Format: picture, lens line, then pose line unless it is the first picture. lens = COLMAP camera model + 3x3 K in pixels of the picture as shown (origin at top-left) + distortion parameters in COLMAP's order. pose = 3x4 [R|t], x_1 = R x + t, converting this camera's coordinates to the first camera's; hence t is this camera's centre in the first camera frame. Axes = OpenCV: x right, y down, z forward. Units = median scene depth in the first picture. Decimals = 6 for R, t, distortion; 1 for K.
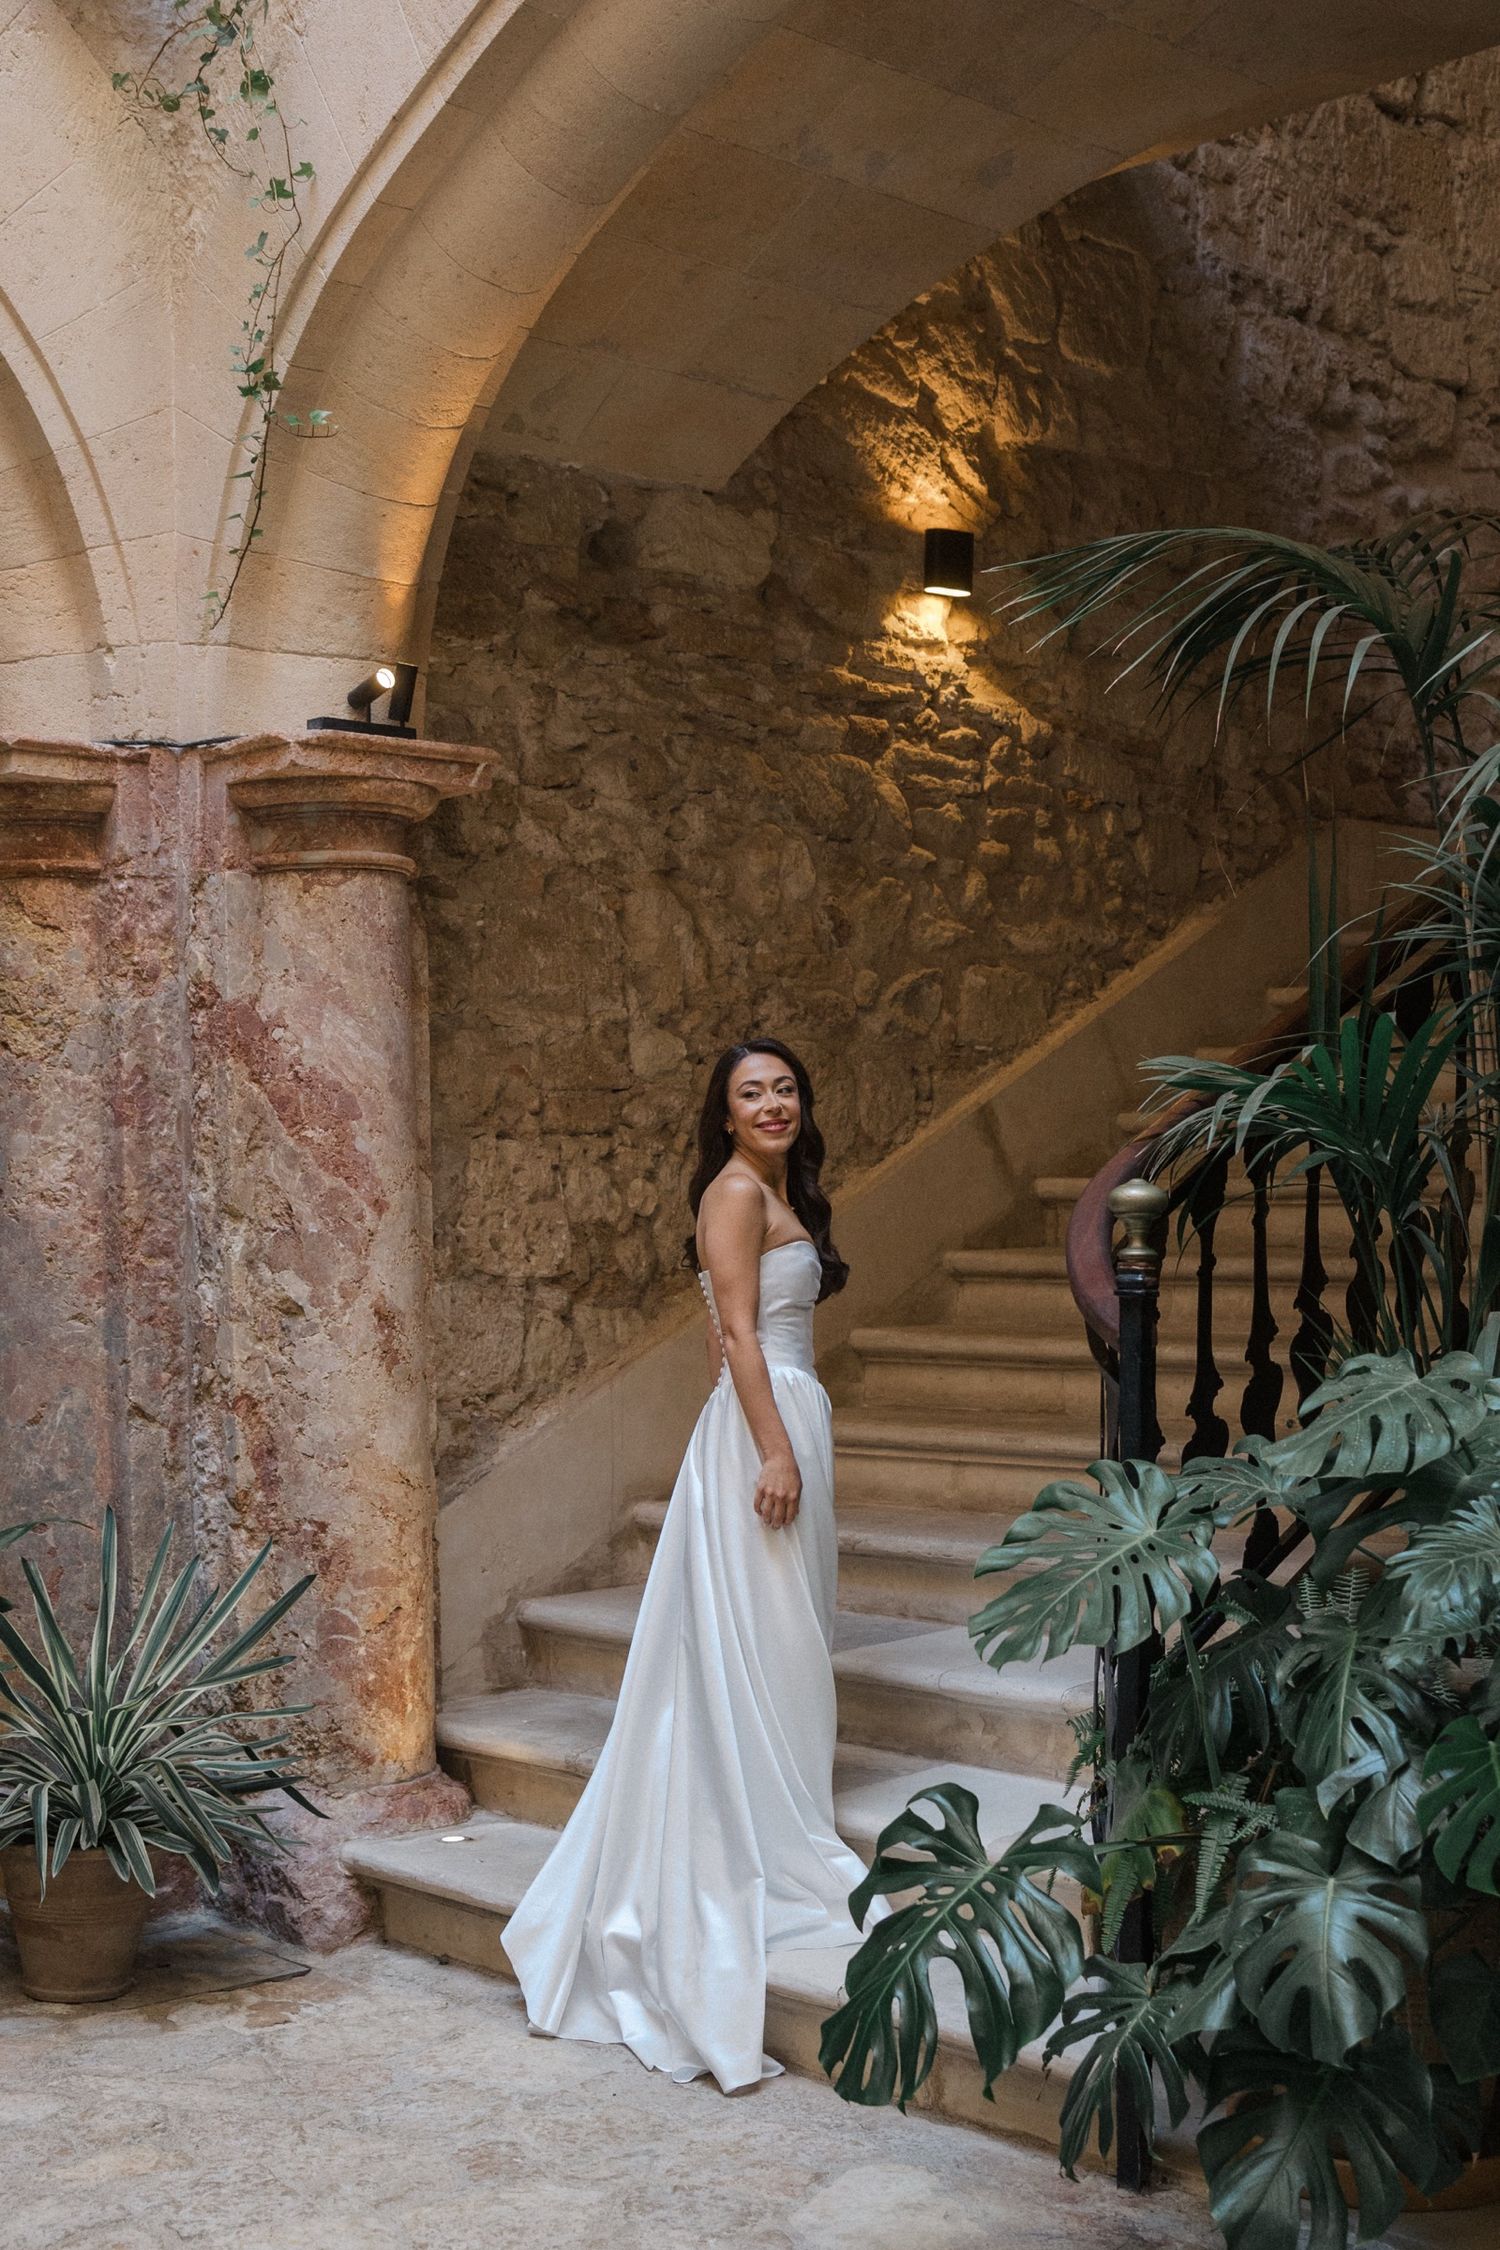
lens RADIAL K [[2948.2, 0, 708.9], [0, 2948.2, 1408.2], [0, 0, 1]] dist [-0.030760, 0.047943]
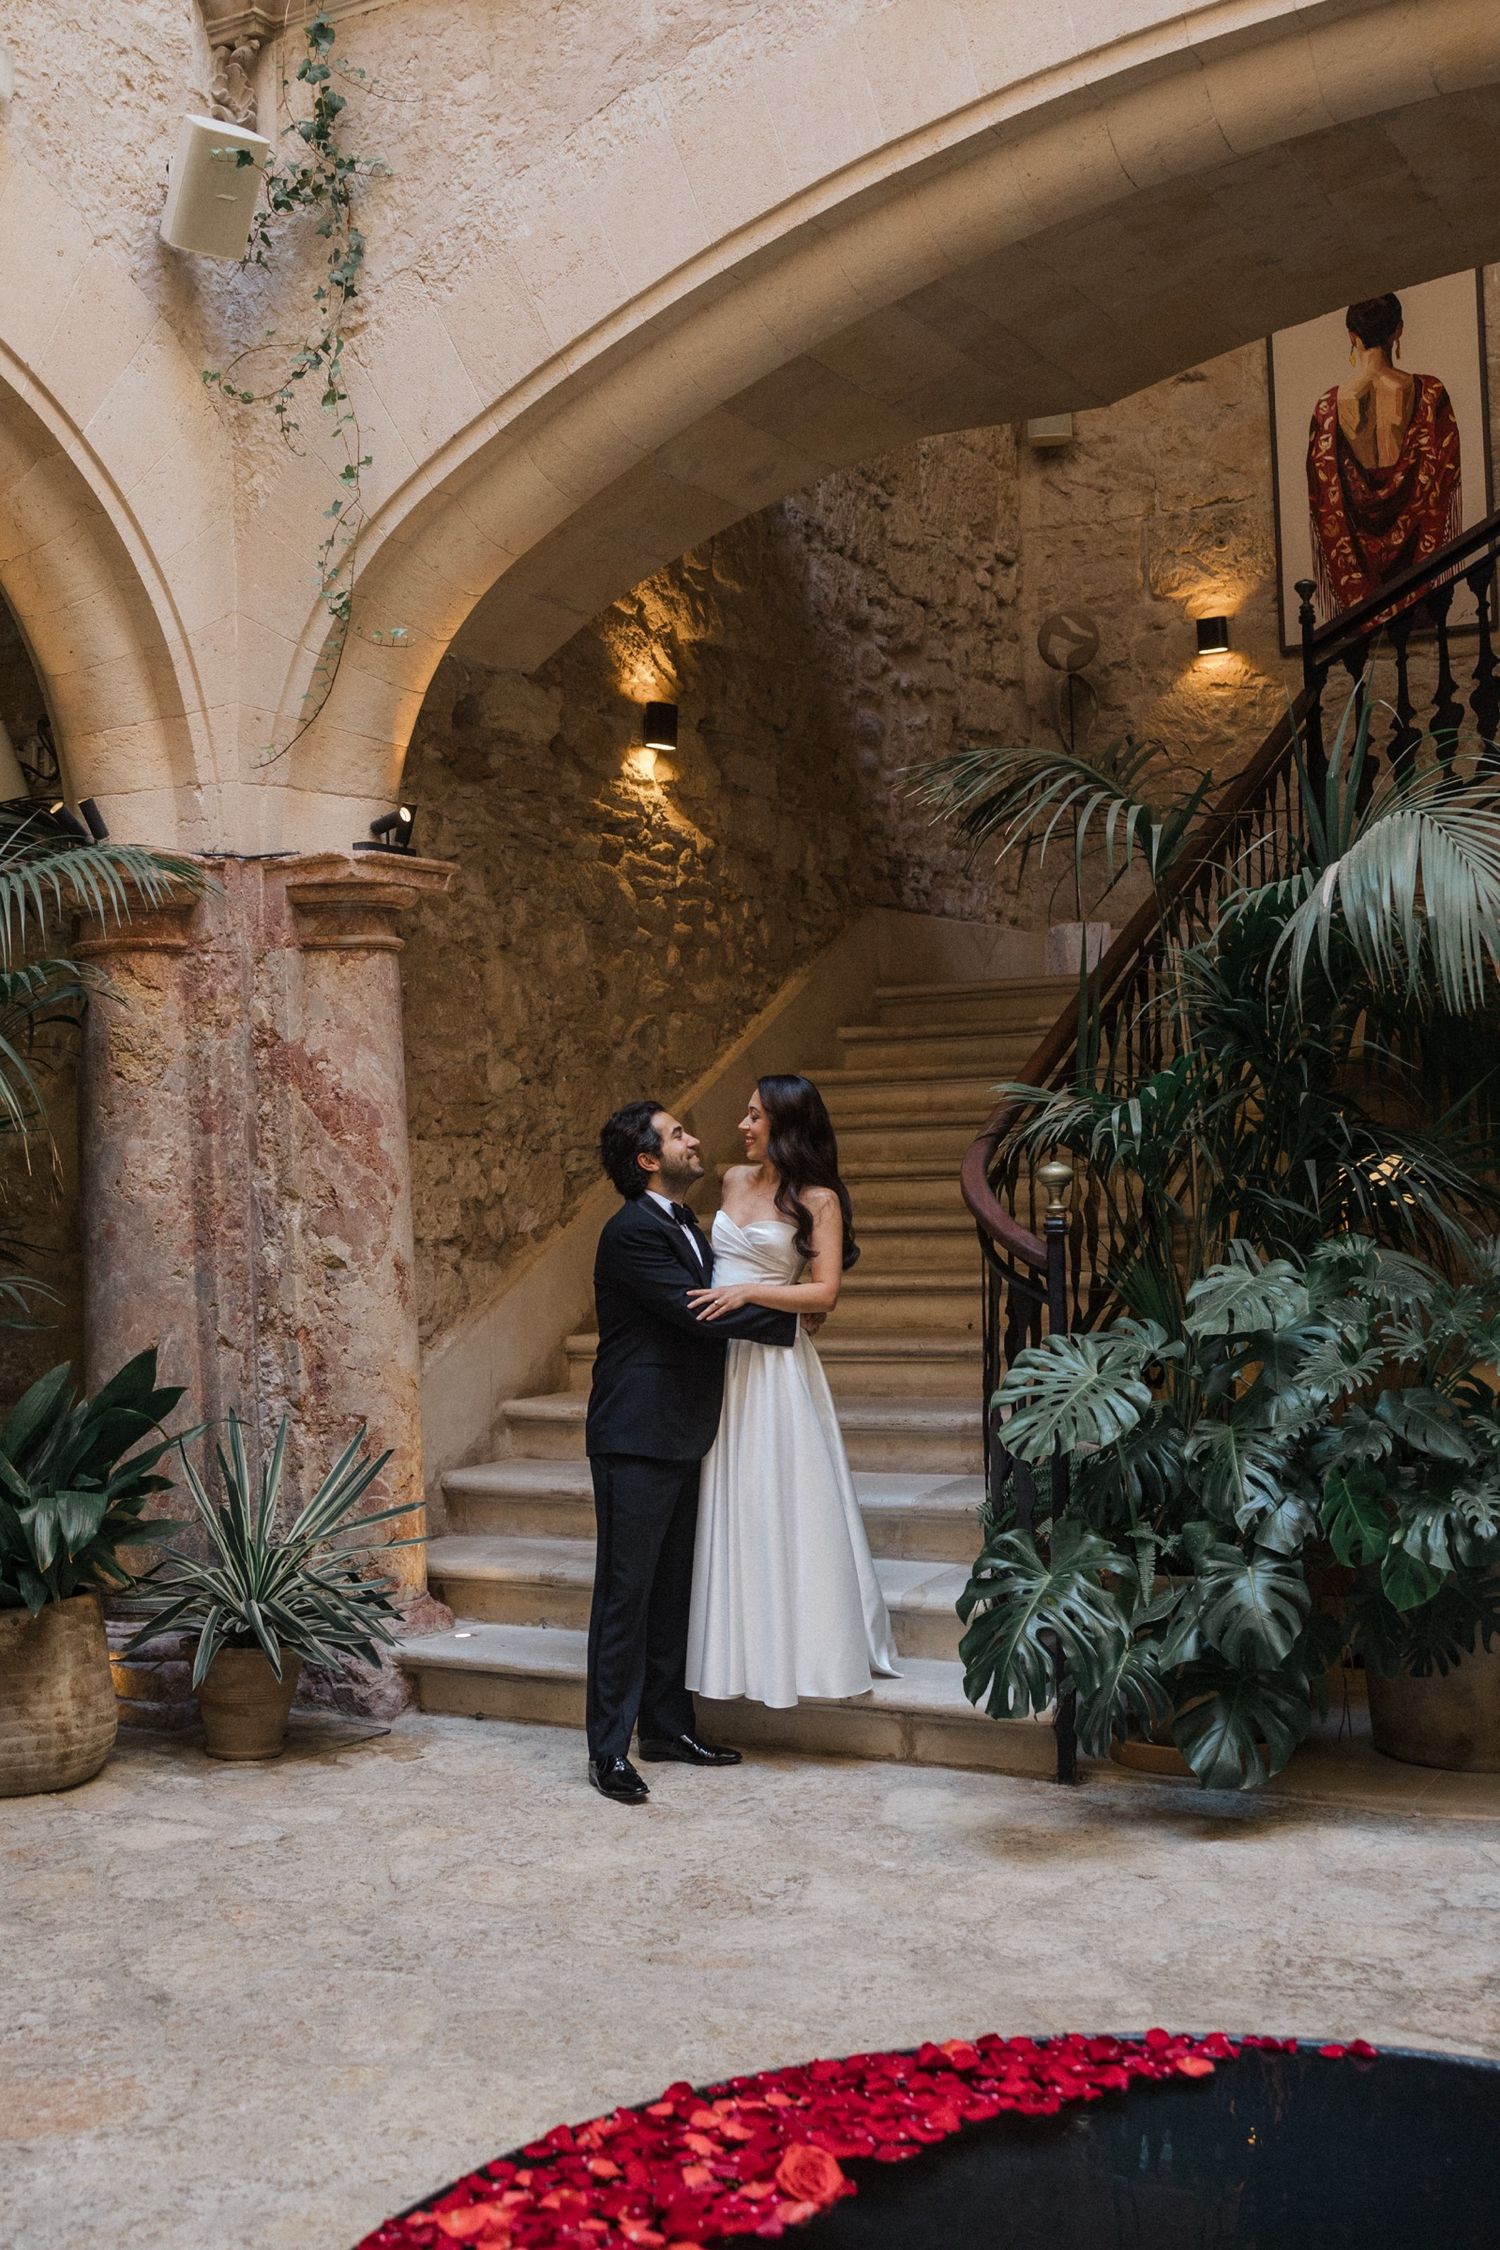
lens RADIAL K [[2578.2, 0, 748.3], [0, 2578.2, 1398.6], [0, 0, 1]] dist [-0.063916, -0.007666]
pose [[0.947107, -0.039468, 0.318482, -0.341881], [0.035549, 0.999204, 0.018113, 0.014827], [-0.318943, -0.005833, 0.947756, -0.211988]]
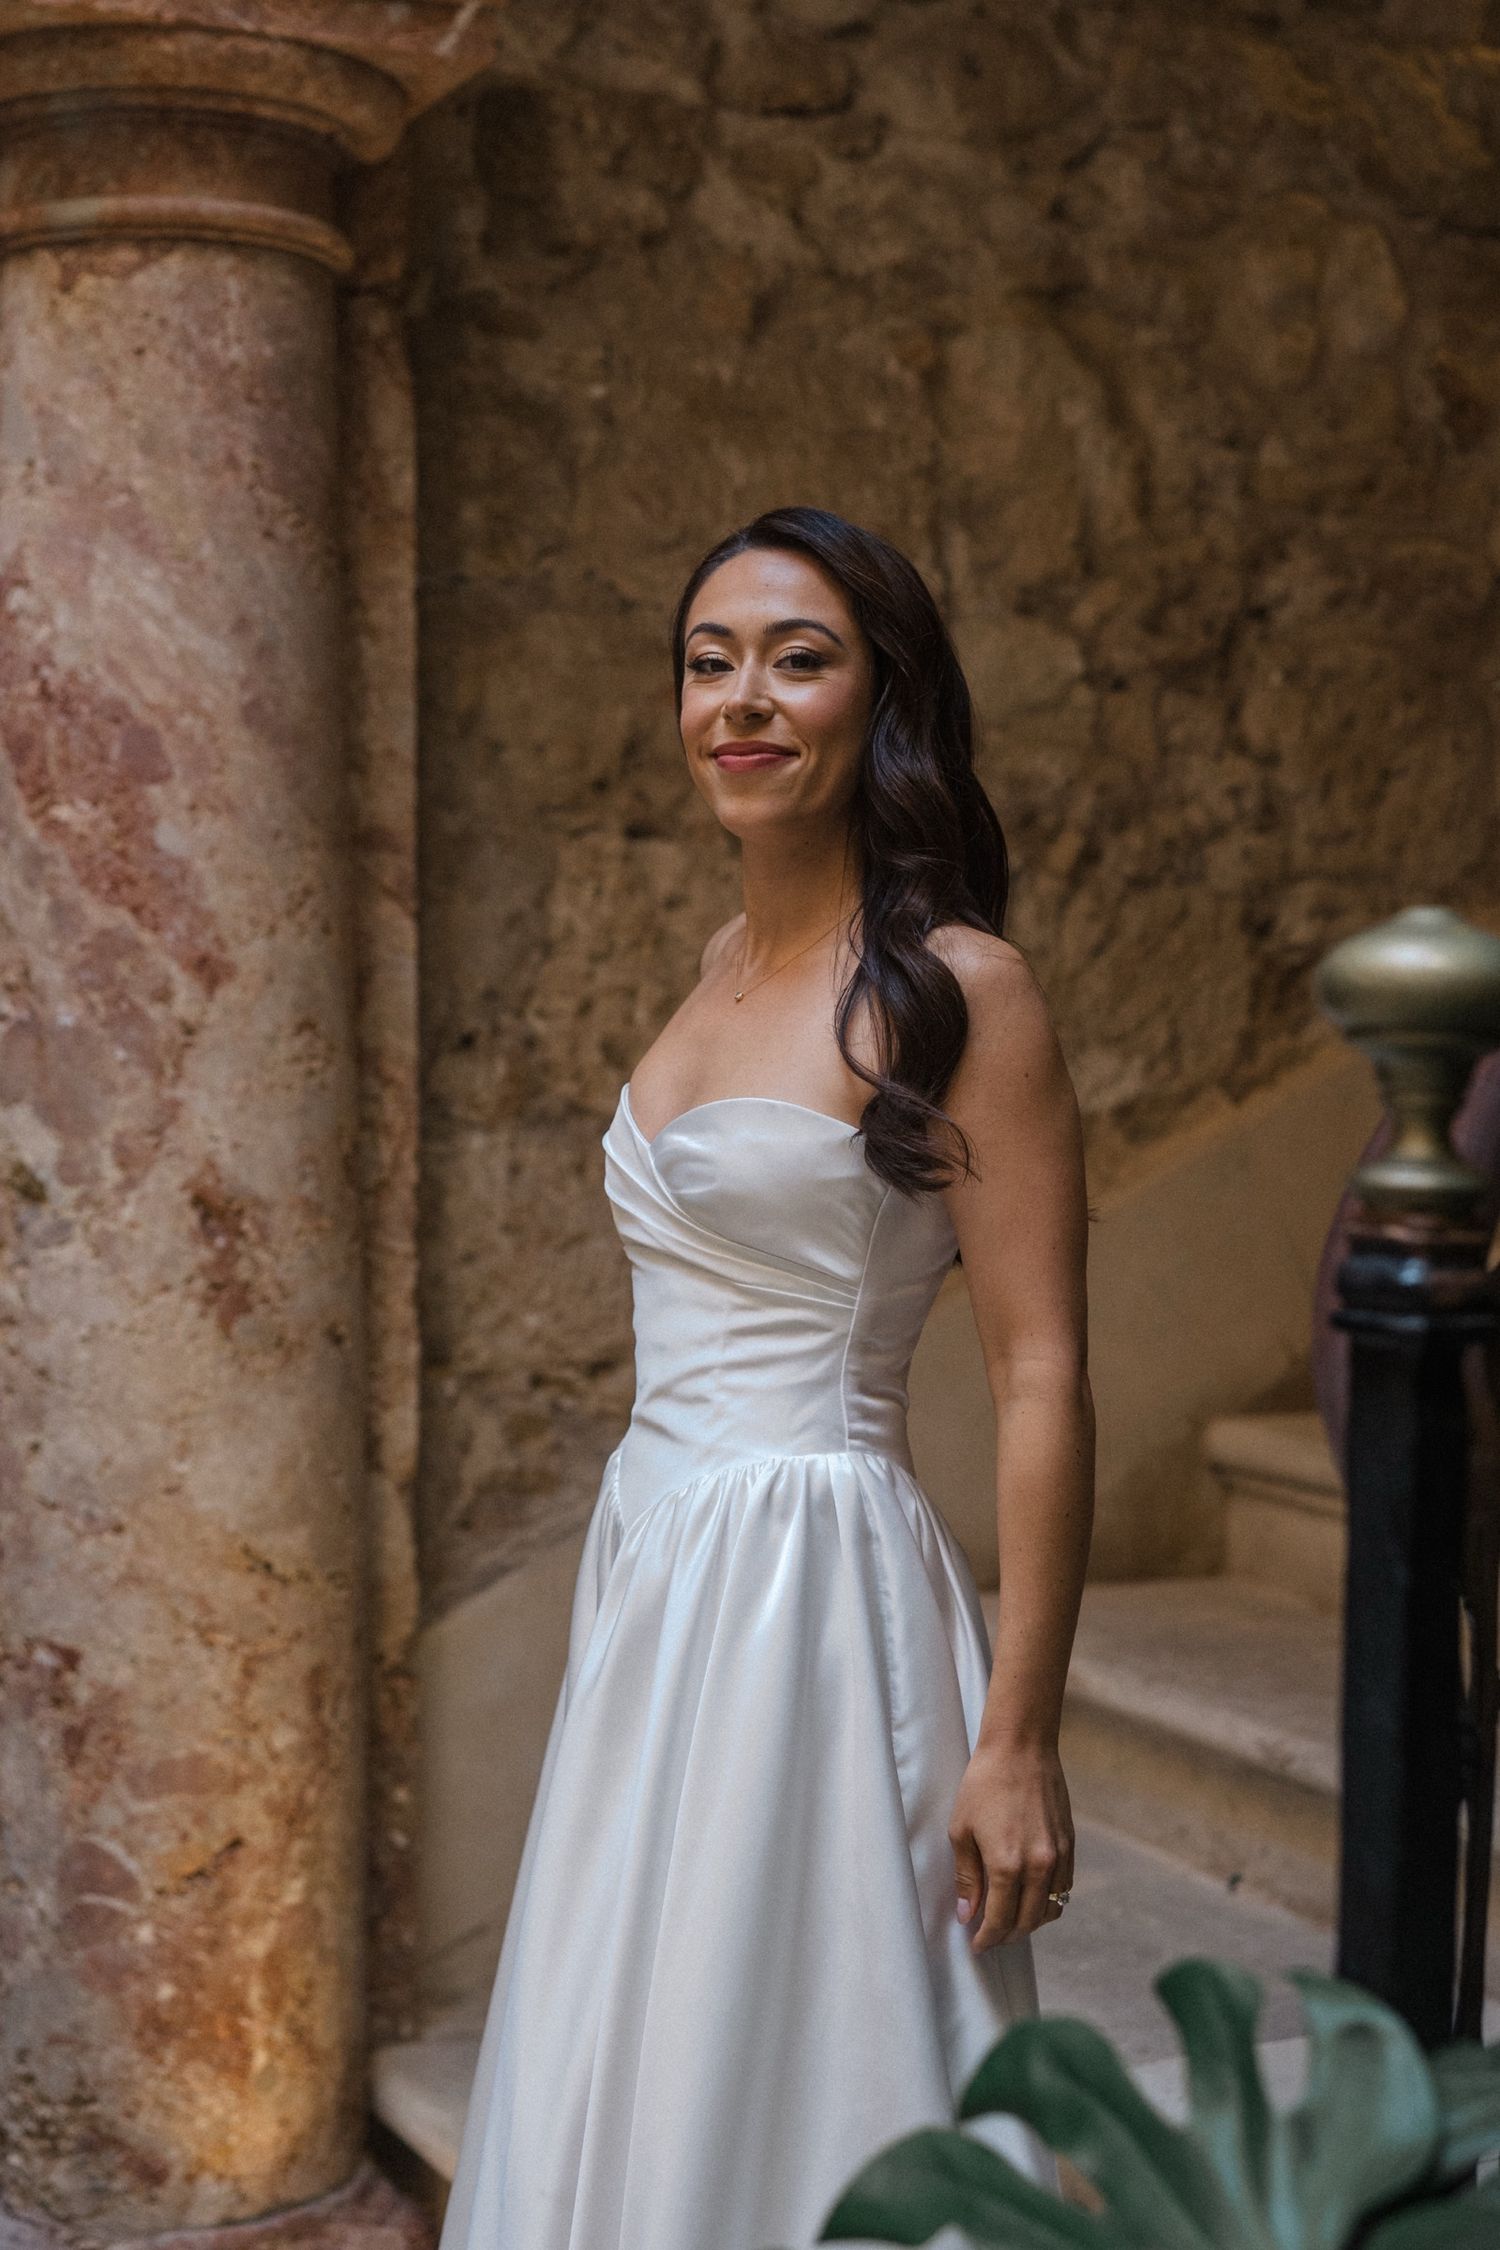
lens RADIAL K [[3644.9, 0, 716.0], [0, 3644.9, 1127.6], [0, 0, 1]] dist [0.085022, 0.044138]
pose [[0.952640, 0.028743, -0.302738, 0.135985], [-0.037104, 0.999071, -0.021904, -0.034014], [0.301827, 0.032099, 0.952822, 0.472401]]
